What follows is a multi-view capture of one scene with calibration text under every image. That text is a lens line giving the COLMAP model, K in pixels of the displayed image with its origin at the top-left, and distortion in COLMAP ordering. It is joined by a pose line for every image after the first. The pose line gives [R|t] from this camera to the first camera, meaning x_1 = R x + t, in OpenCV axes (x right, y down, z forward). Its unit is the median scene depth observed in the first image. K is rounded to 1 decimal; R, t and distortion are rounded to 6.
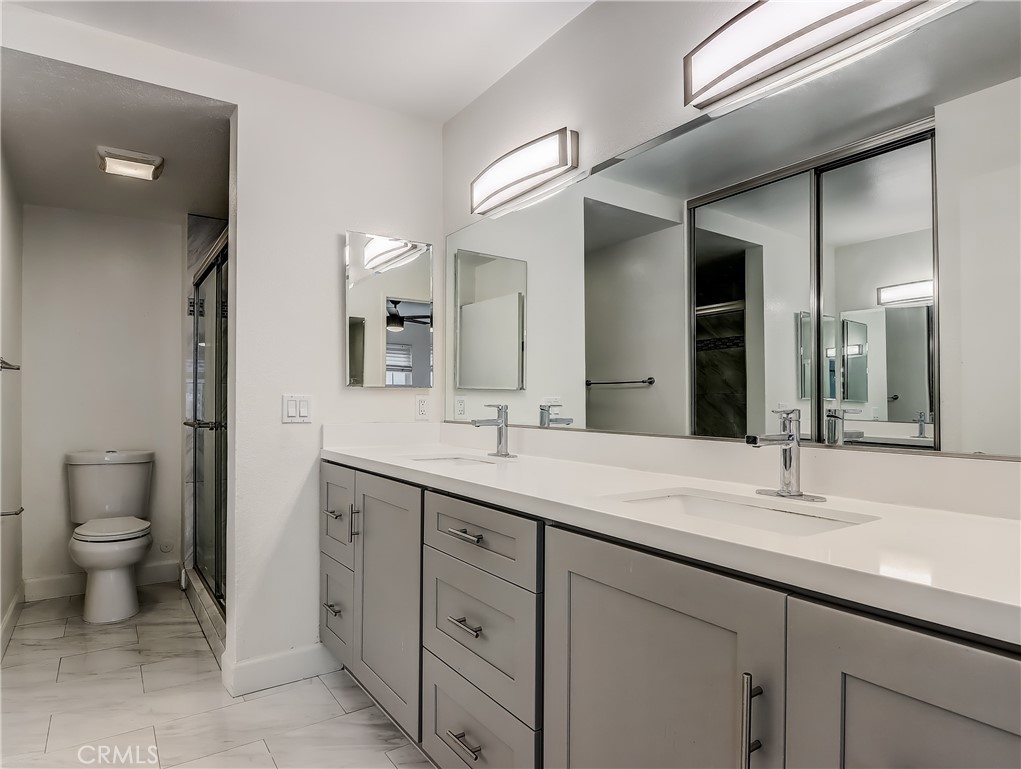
lens RADIAL K [[540.7, 0, 510.3], [0, 540.7, 412.9], [0, 0, 1]] dist [-0.014685, -0.012456]
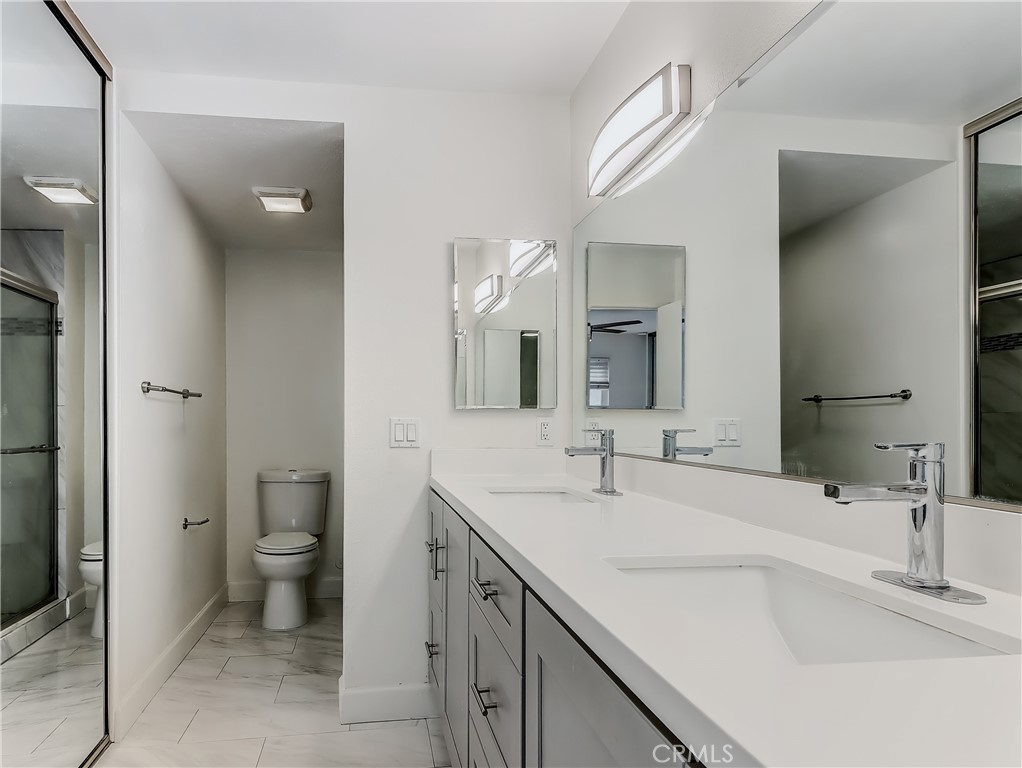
lens RADIAL K [[604.0, 0, 601.1], [0, 604.0, 432.3], [0, 0, 1]] dist [-0.002735, -0.002173]
pose [[0.903178, 0.006989, -0.429209, 0.360993], [-0.007092, 0.999974, 0.001359, -0.011716], [0.429208, 0.001817, 0.903204, 0.182205]]
